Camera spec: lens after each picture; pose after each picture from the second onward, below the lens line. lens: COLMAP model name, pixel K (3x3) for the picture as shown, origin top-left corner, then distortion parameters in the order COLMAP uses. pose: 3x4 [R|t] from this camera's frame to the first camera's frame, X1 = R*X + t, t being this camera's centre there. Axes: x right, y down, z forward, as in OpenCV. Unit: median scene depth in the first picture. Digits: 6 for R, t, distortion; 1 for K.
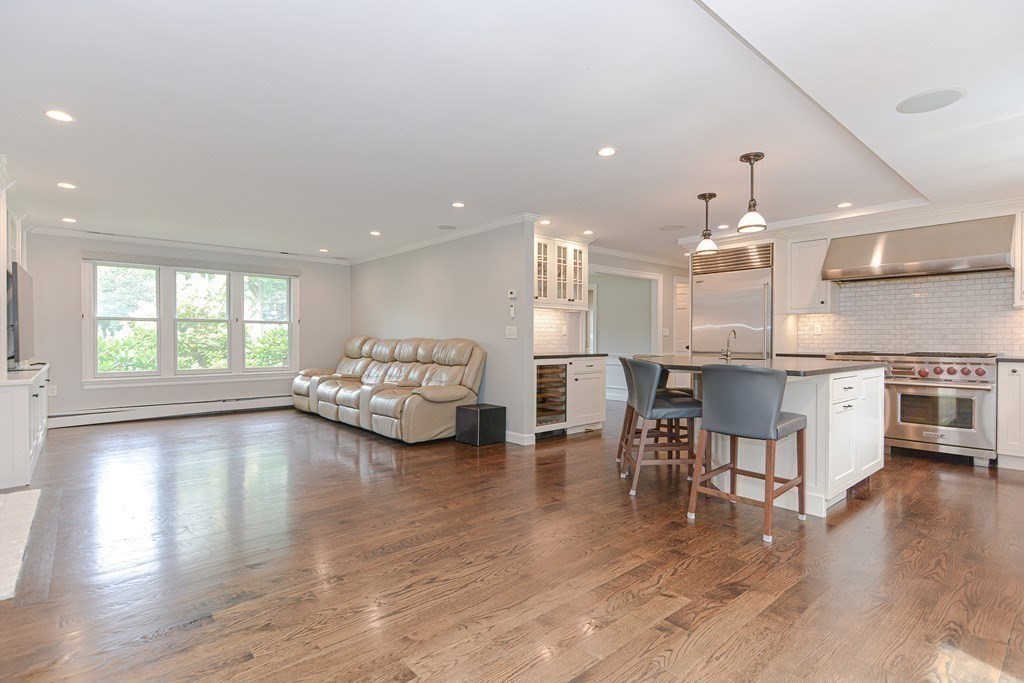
lens RADIAL K [[499.1, 0, 516.1], [0, 499.1, 340.6], [0, 0, 1]] dist [0.013876, -0.004231]
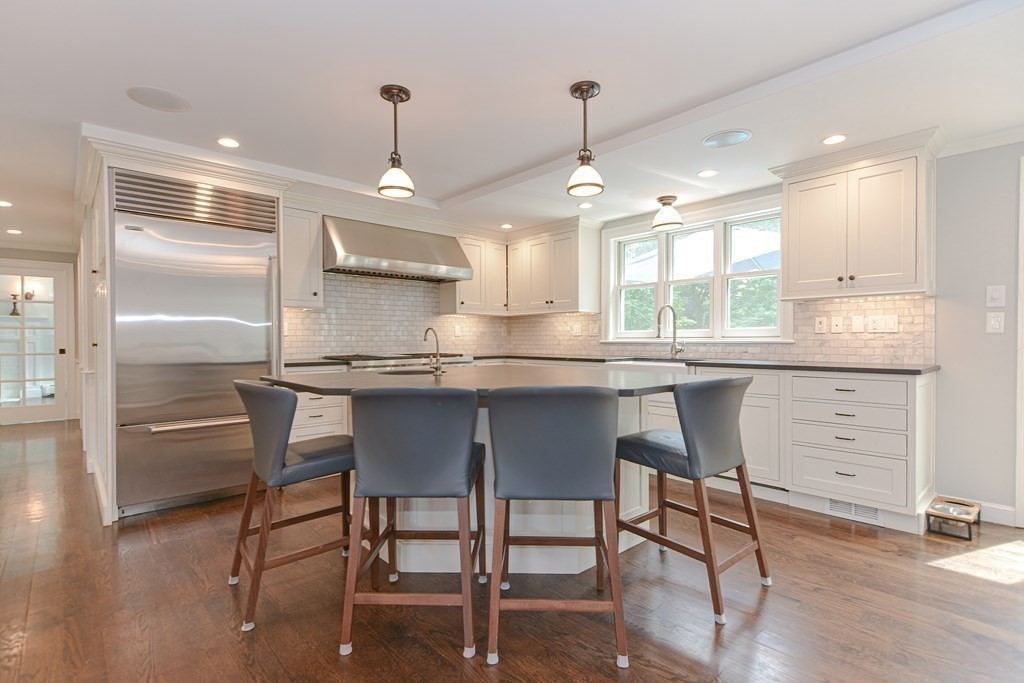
lens RADIAL K [[499.1, 0, 509.4], [0, 499.1, 345.9], [0, 0, 1]] dist [0.013876, -0.004231]
pose [[-0.021802, -0.010641, 0.999706, -0.180119], [0.007173, 0.999916, 0.010800, -0.002274], [-0.999737, 0.007406, -0.021724, 0.782322]]
